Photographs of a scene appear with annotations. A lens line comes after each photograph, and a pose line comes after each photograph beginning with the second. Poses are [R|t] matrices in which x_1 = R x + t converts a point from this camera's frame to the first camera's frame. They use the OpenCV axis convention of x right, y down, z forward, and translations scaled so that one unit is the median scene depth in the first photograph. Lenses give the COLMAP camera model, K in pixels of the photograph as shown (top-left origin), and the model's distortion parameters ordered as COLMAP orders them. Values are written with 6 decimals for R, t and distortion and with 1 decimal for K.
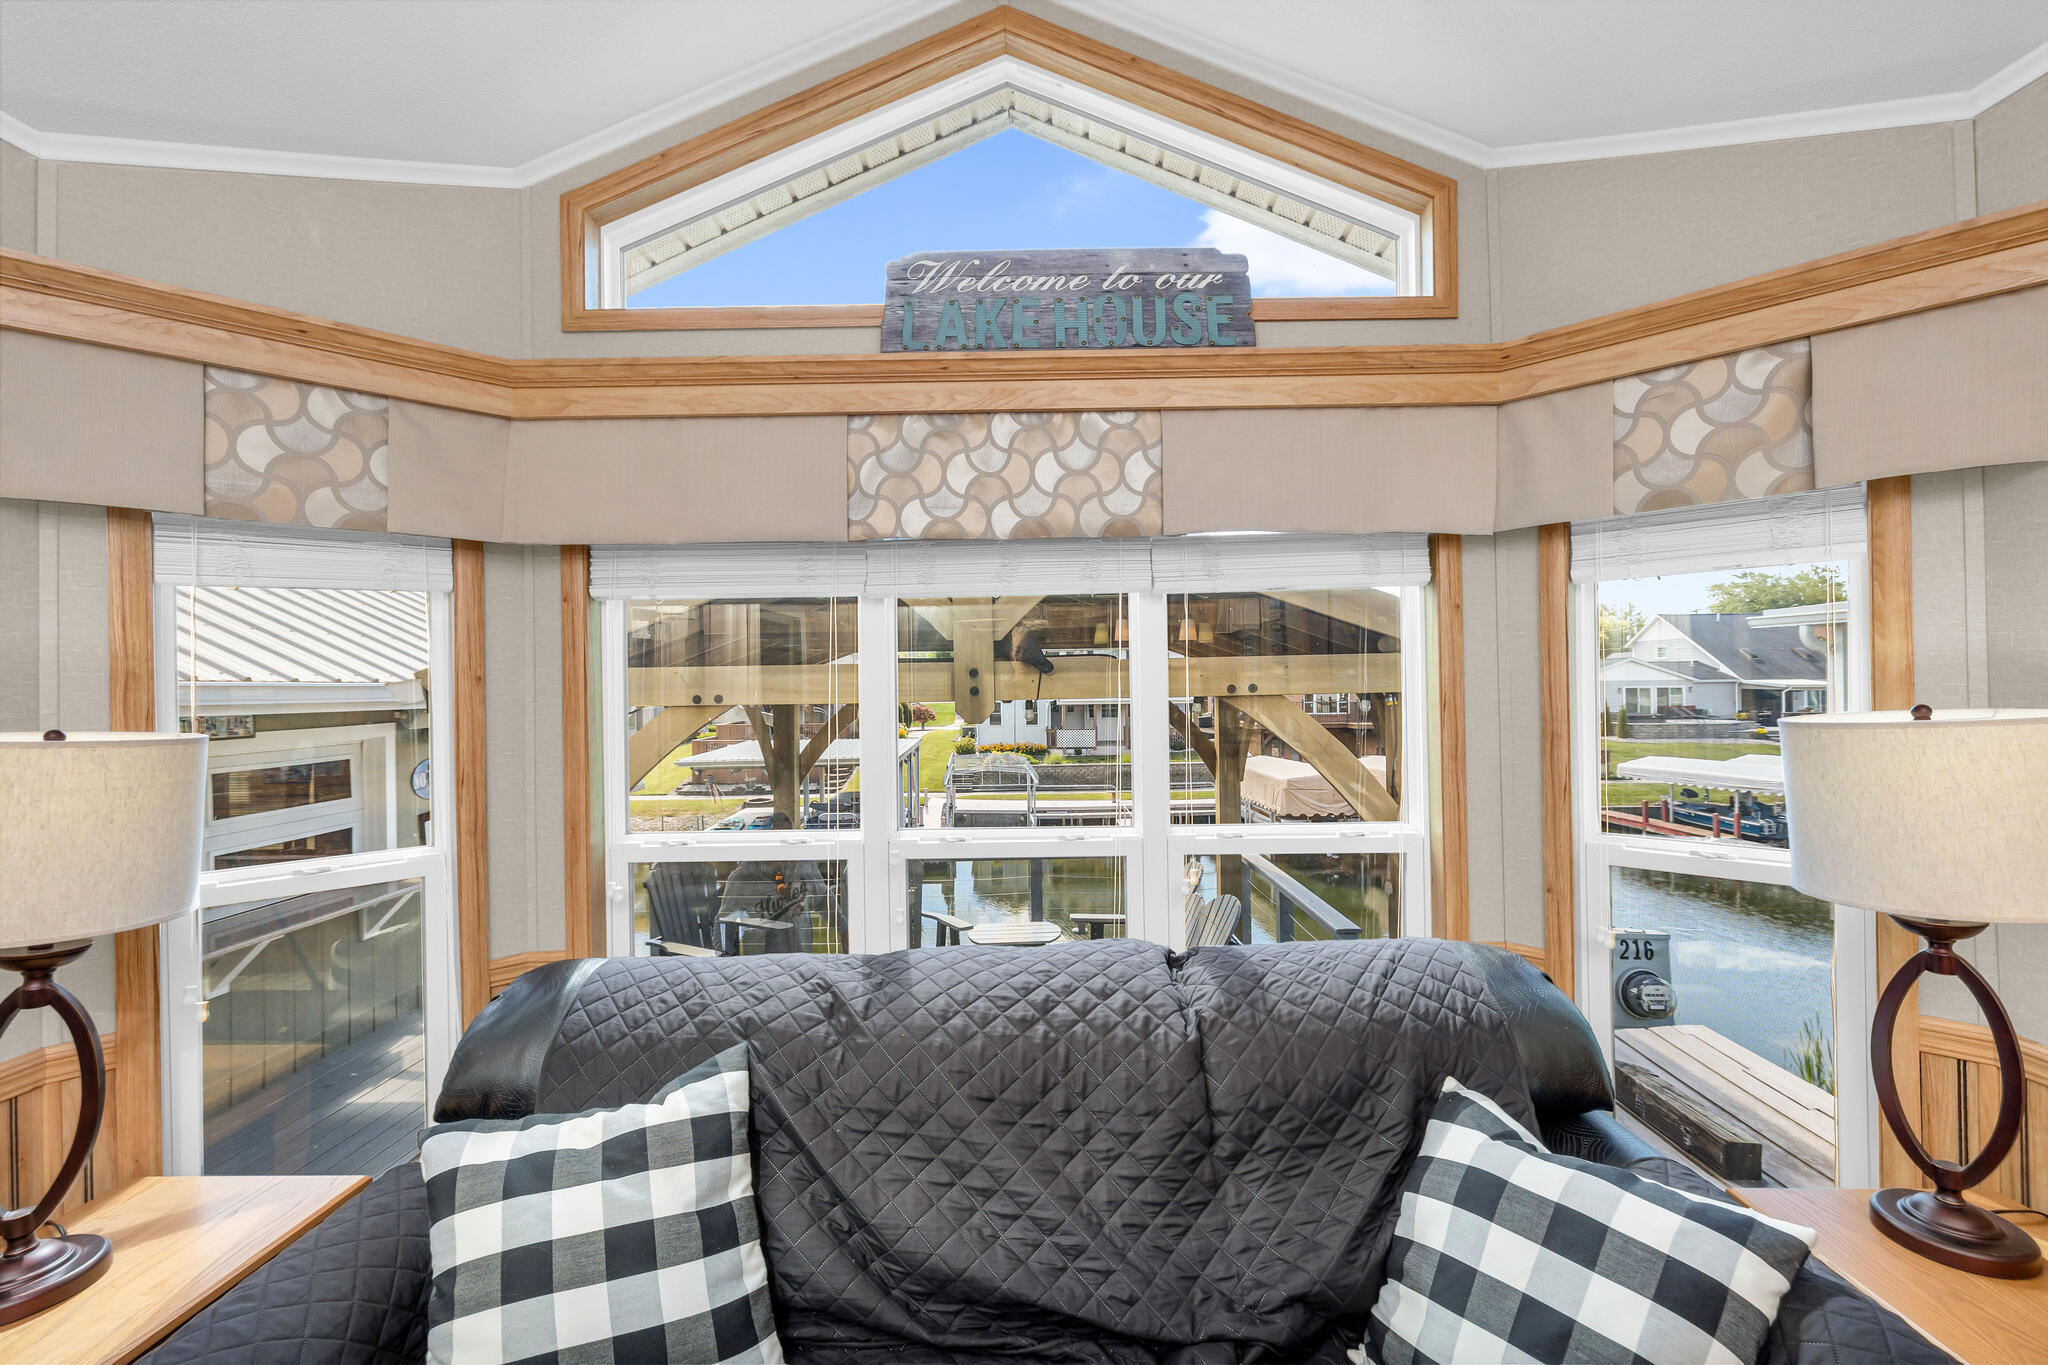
lens RADIAL K [[854.9, 0, 1027.9], [0, 854.9, 679.3], [0, 0, 1]] dist [0.001333, -0.000660]
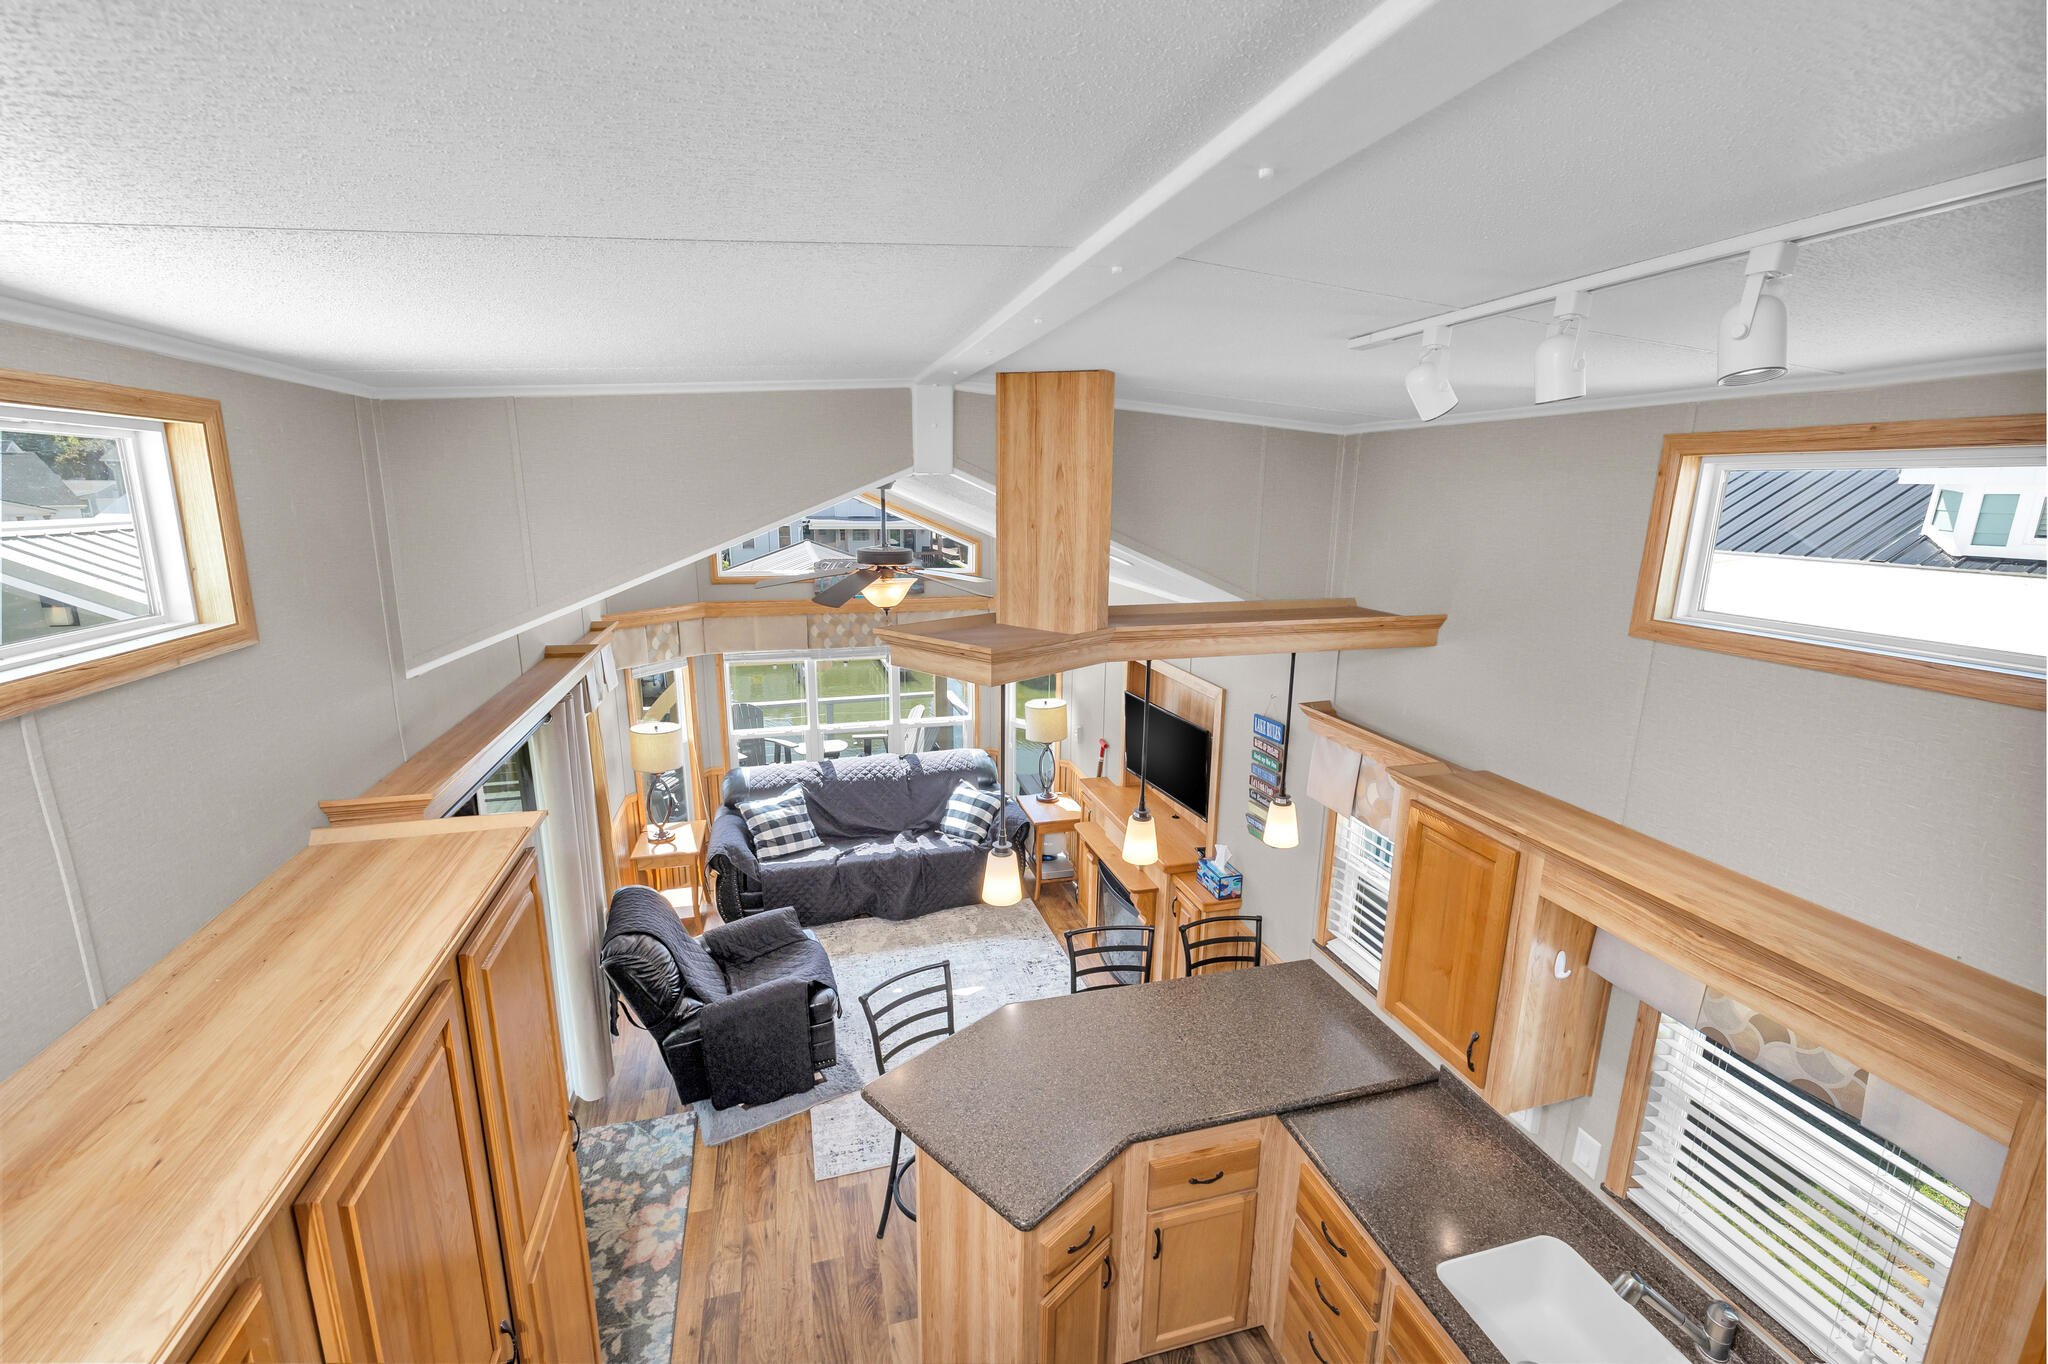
lens RADIAL K [[854.9, 0, 1027.9], [0, 854.9, 678.8], [0, 0, 1]] dist [0.001333, -0.000660]
pose [[0.958474, -0.034890, 0.283037, -0.451993], [-0.029379, 0.975127, 0.219693, -1.102509], [-0.283662, -0.218886, 0.933609, -3.350864]]
